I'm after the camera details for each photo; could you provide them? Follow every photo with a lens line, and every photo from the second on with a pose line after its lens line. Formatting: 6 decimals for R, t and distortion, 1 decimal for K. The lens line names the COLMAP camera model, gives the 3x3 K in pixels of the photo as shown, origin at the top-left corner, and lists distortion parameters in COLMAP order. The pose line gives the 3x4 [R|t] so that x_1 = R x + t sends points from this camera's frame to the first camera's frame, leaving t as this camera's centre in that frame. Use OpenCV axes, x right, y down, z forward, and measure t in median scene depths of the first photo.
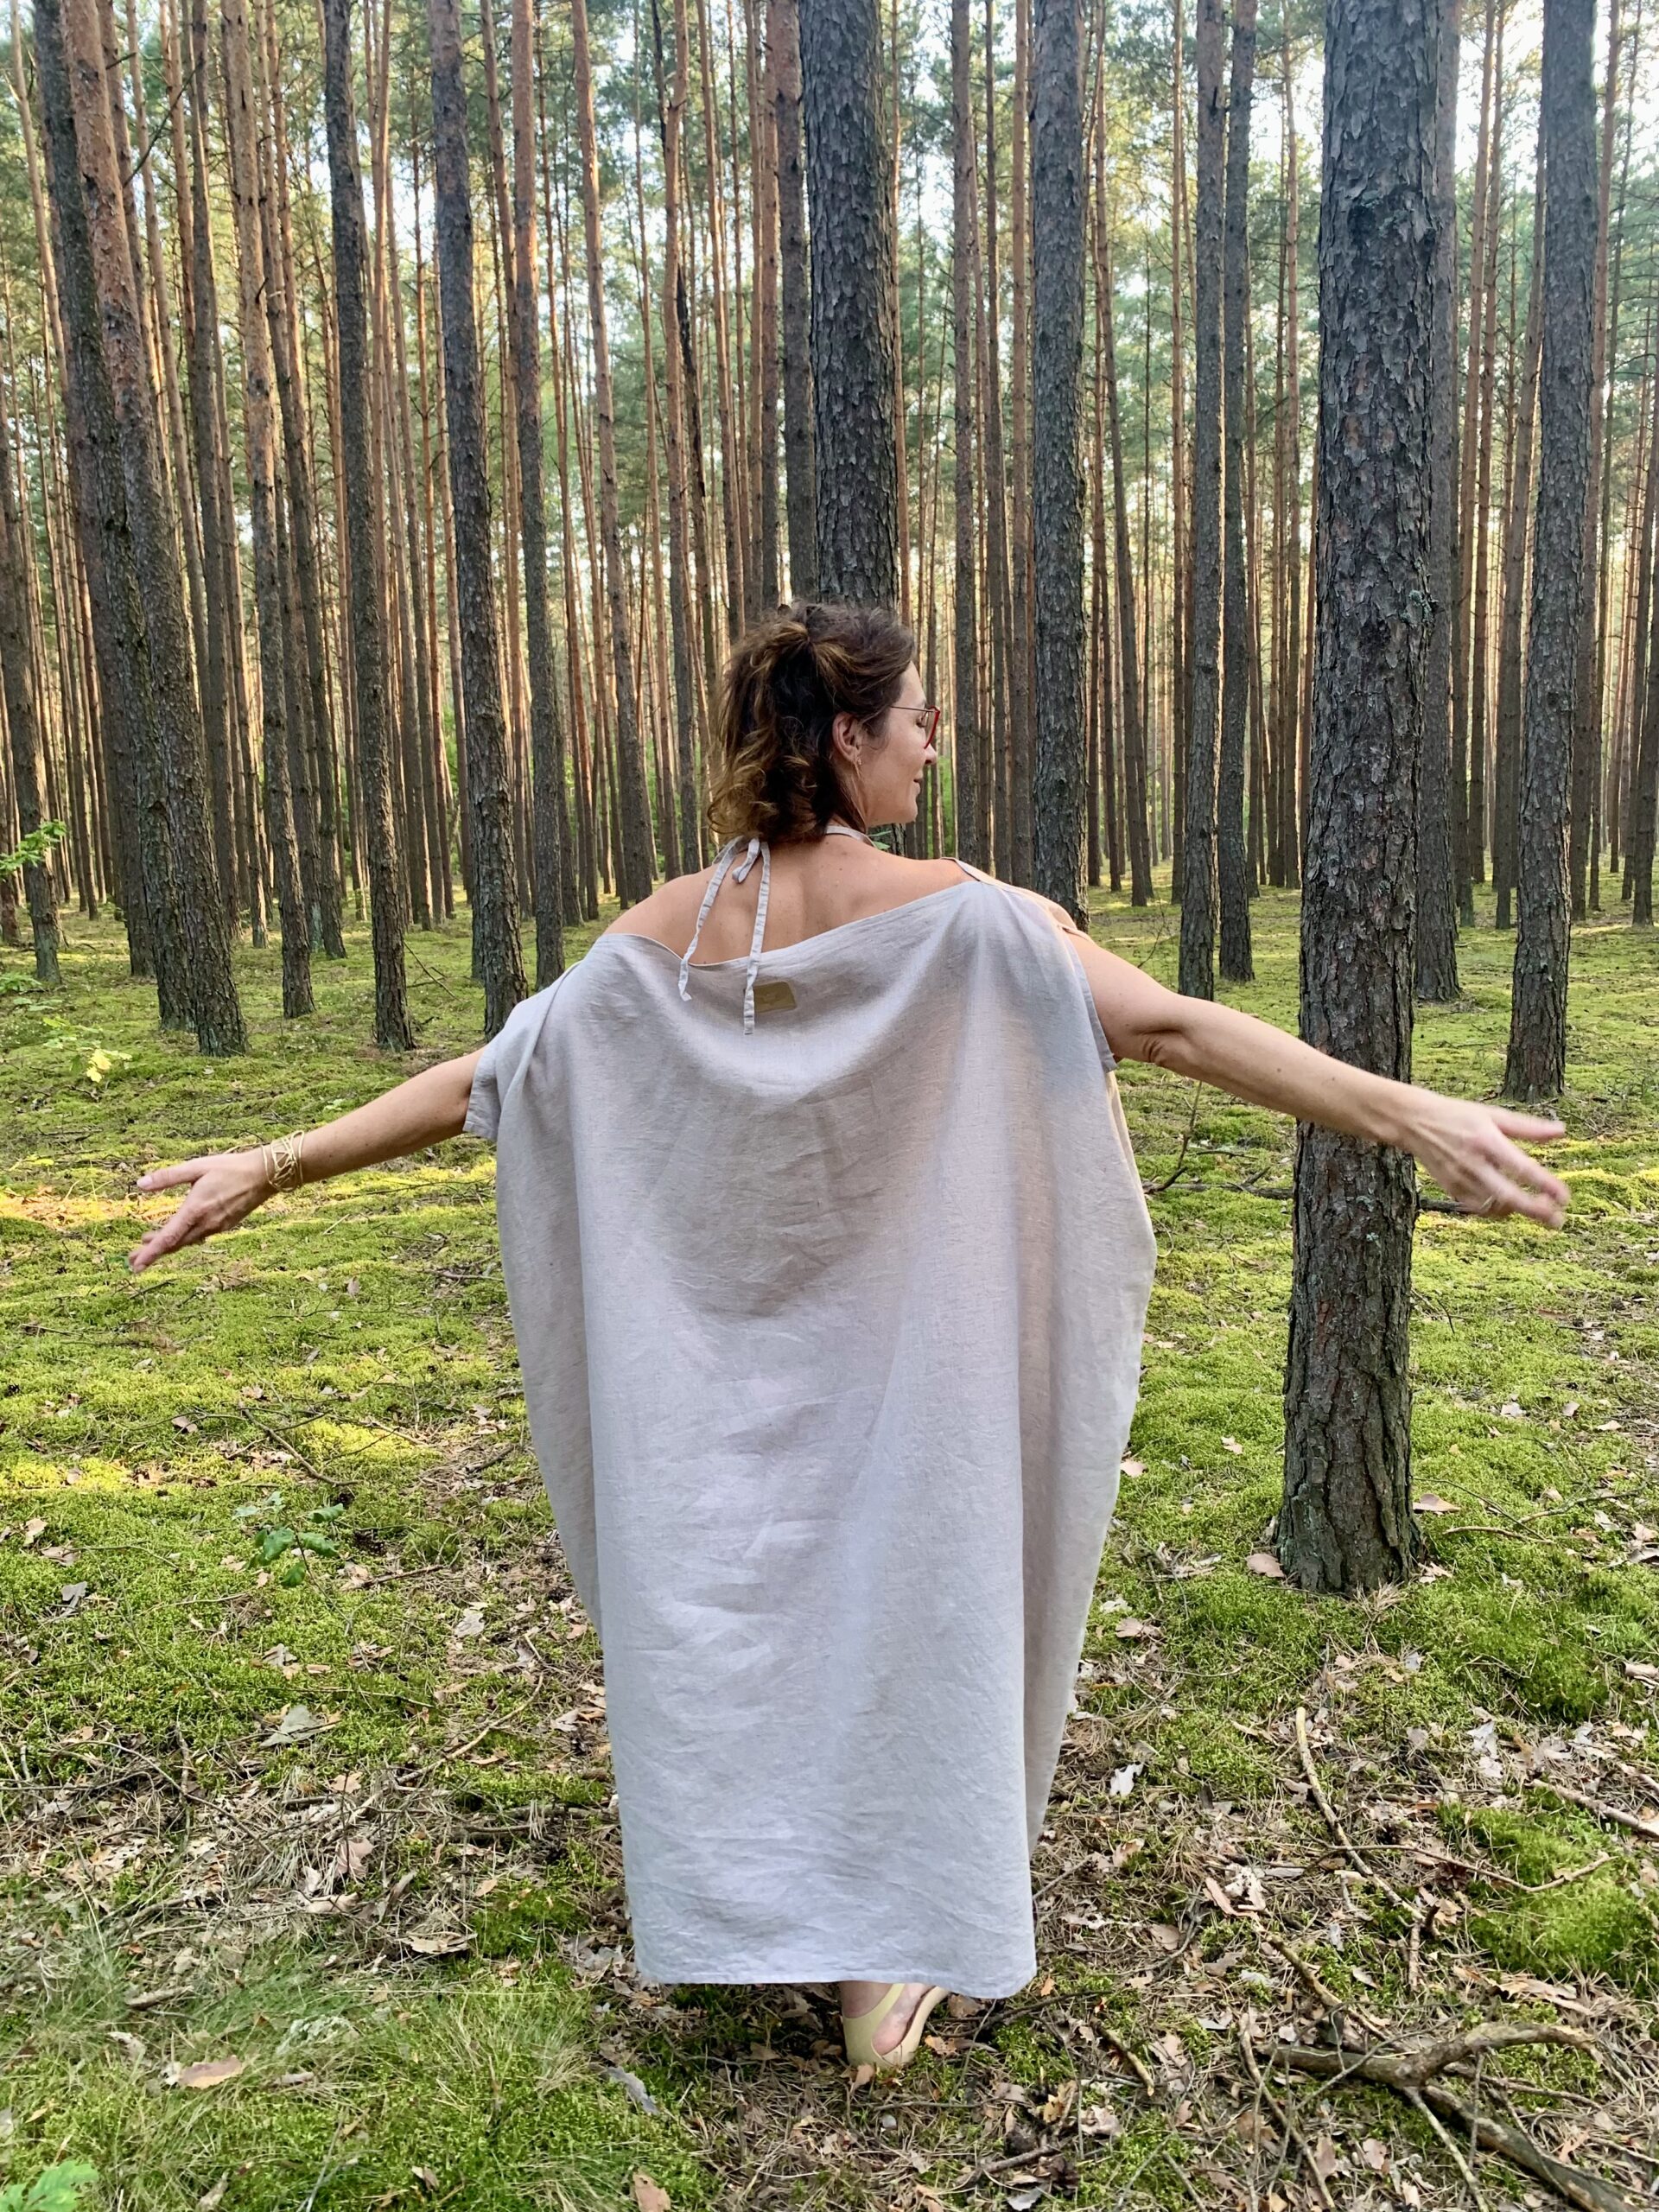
lens RADIAL K [[1669.1, 0, 827.2], [0, 1669.1, 1082.6], [0, 0, 1]] dist [0.018760, -0.007282]
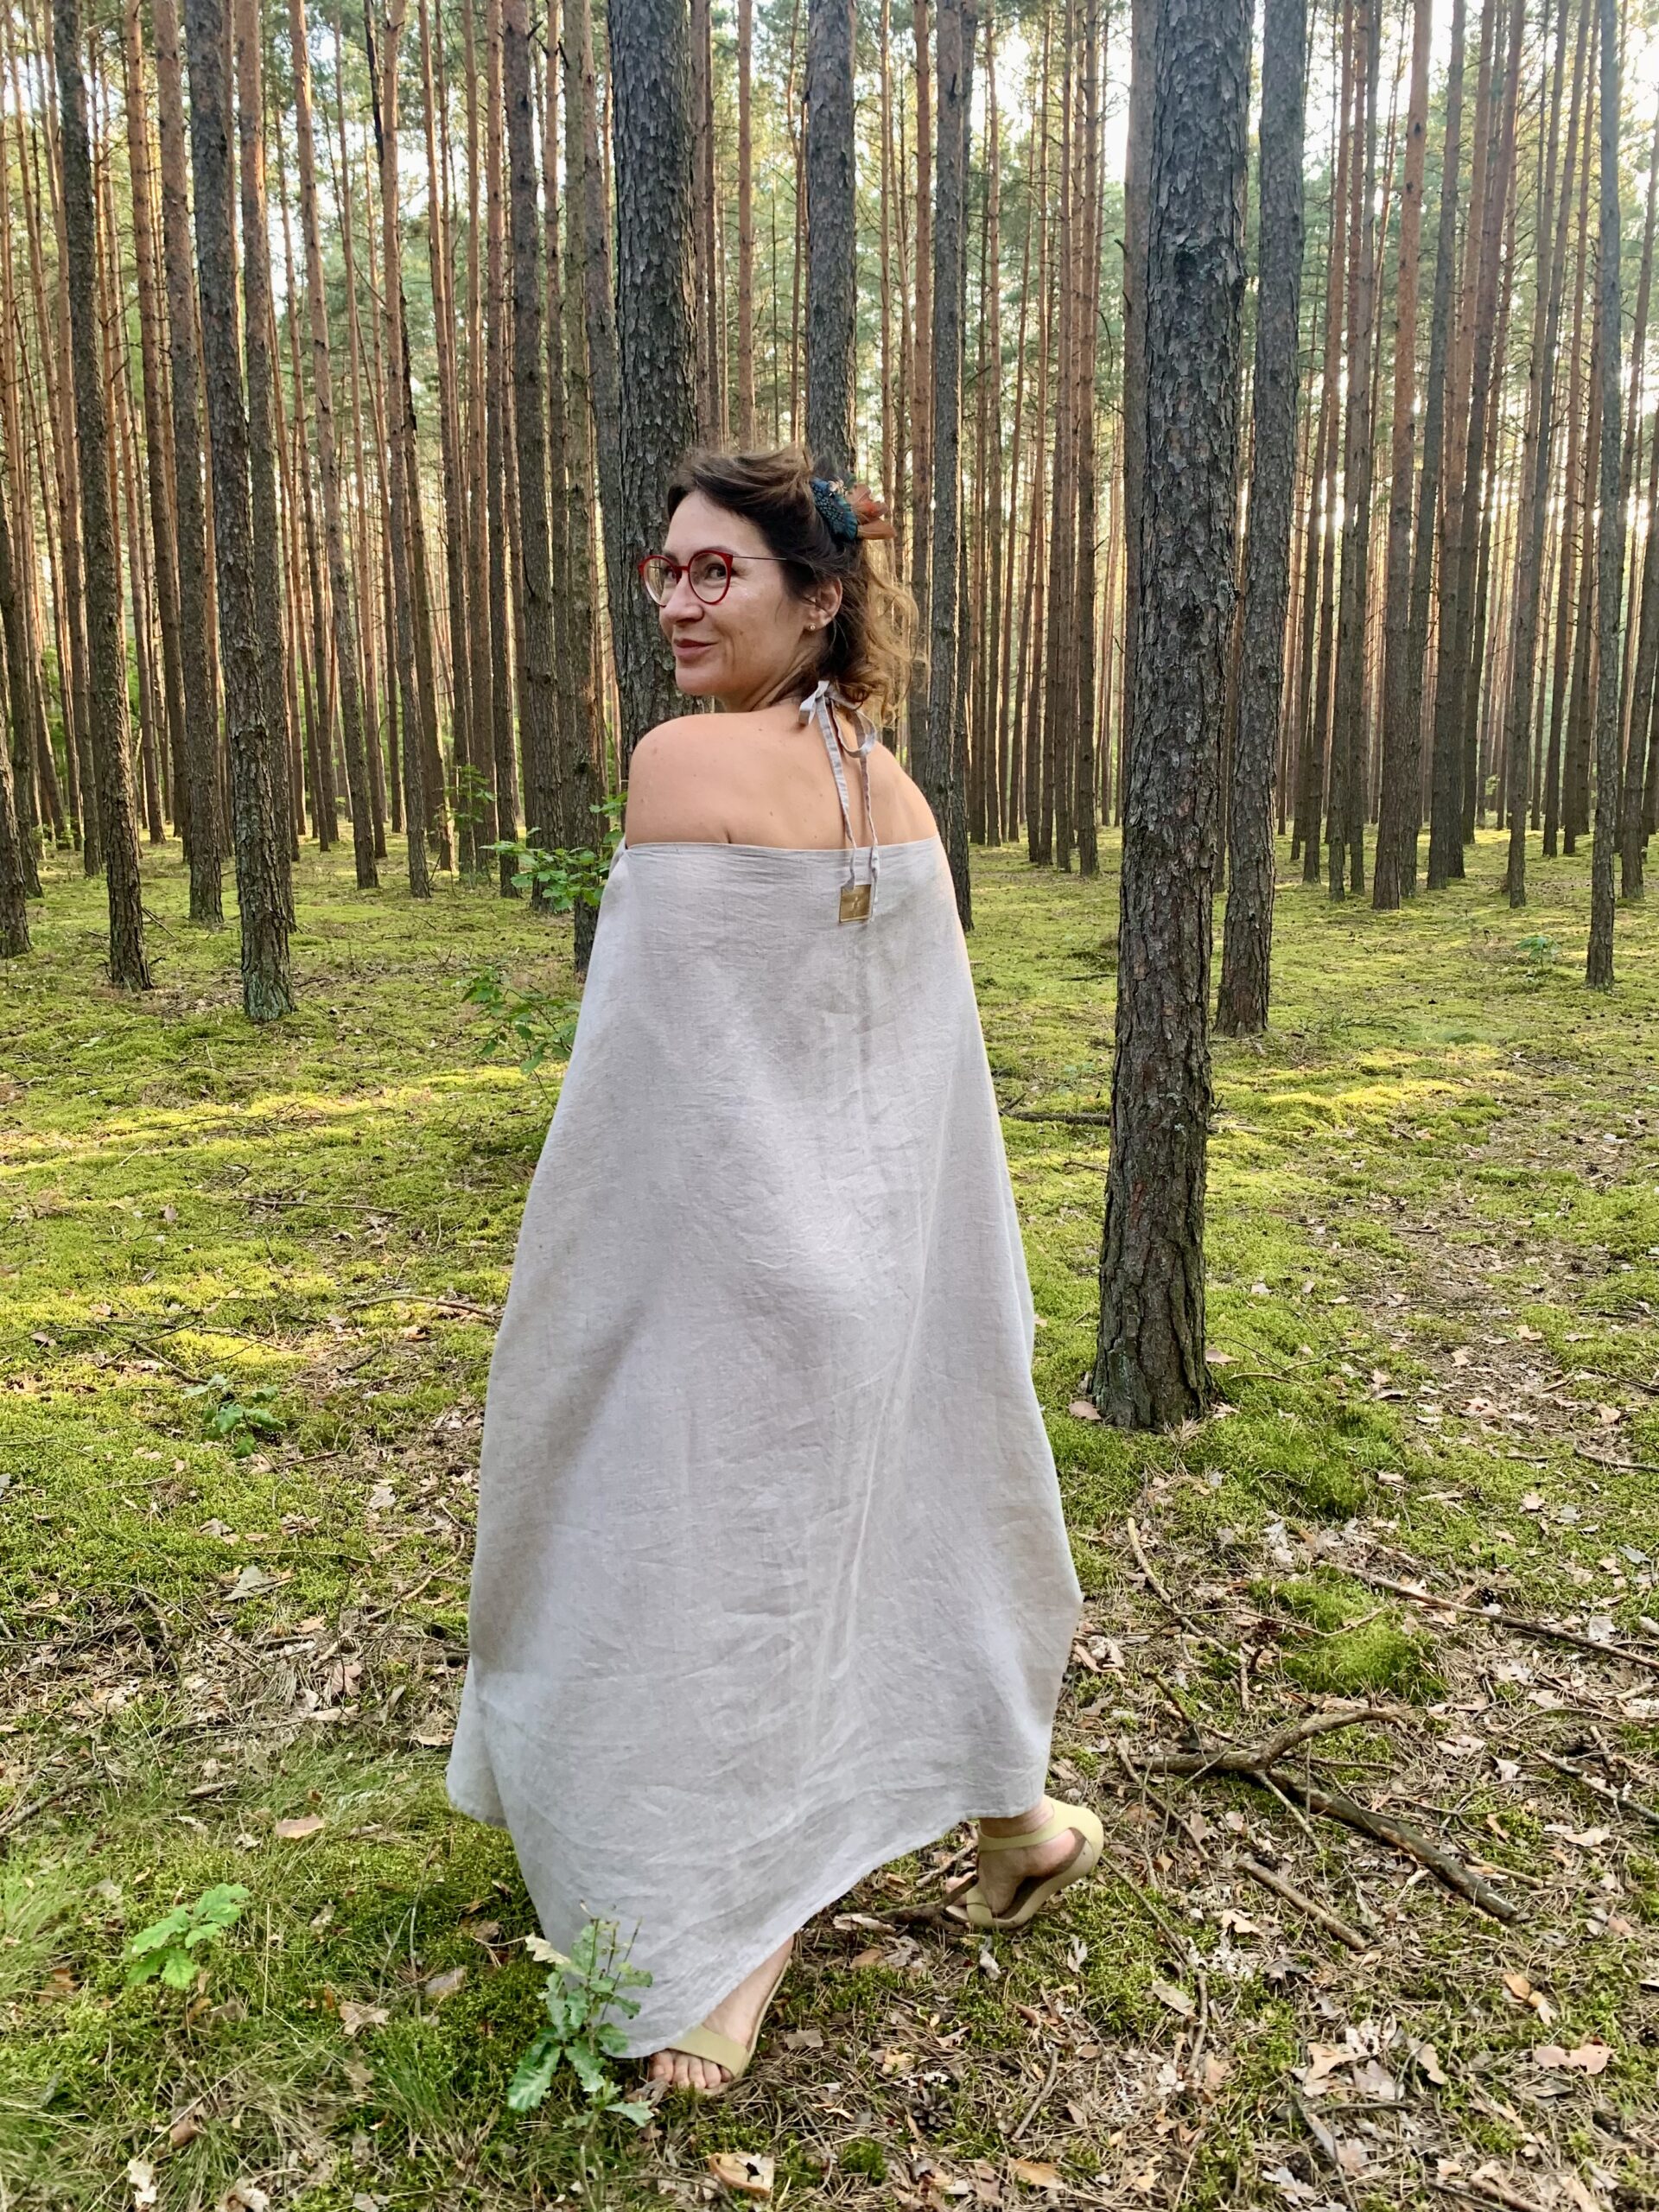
lens RADIAL K [[1656.1, 0, 821.0], [0, 1656.1, 1071.2], [0, 0, 1]] dist [0.029284, -0.024144]
pose [[0.985600, -0.005512, 0.169003, -0.131950], [0.001502, 0.999715, 0.023845, 0.025218], [-0.169086, -0.023248, 0.985327, -0.121528]]
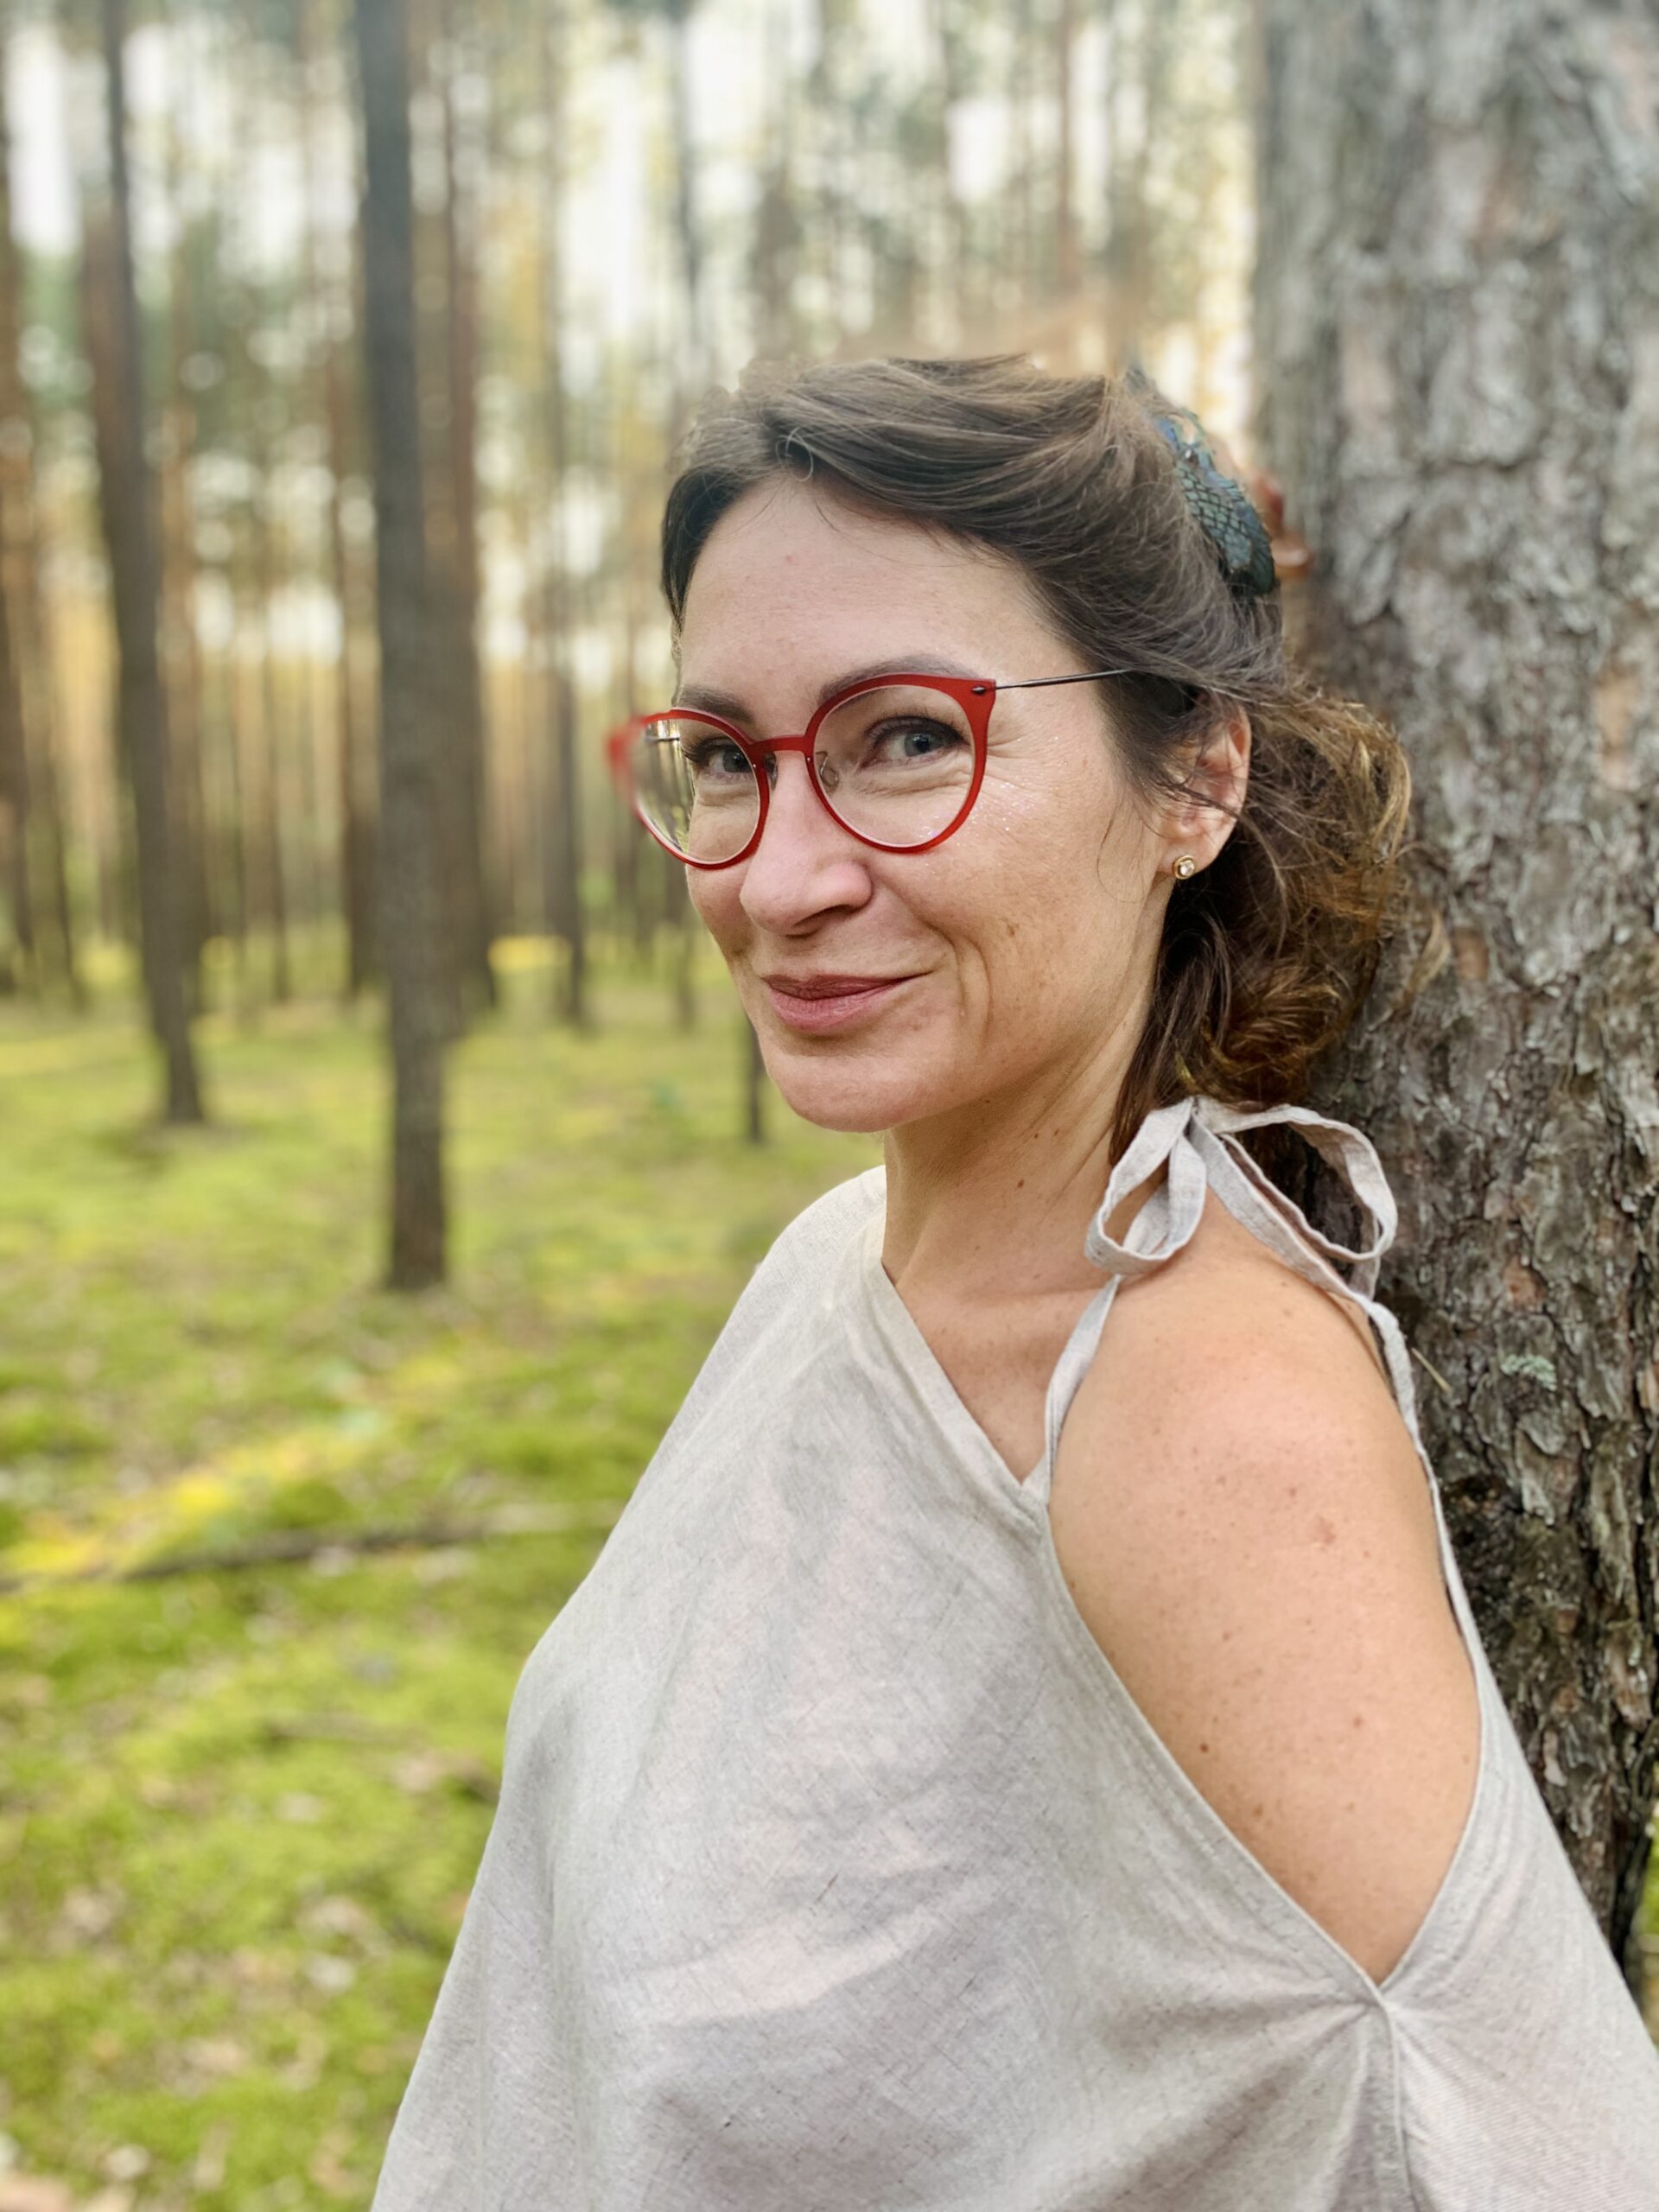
lens RADIAL K [[1730.8, 0, 838.0], [0, 1730.8, 1074.9], [0, 0, 1]] dist [0.015295, 0.001782]
pose [[0.729672, -0.049041, 0.682037, 0.092766], [0.090147, 0.995618, -0.024855, -0.185302], [-0.677829, 0.079620, 0.730895, 0.954236]]
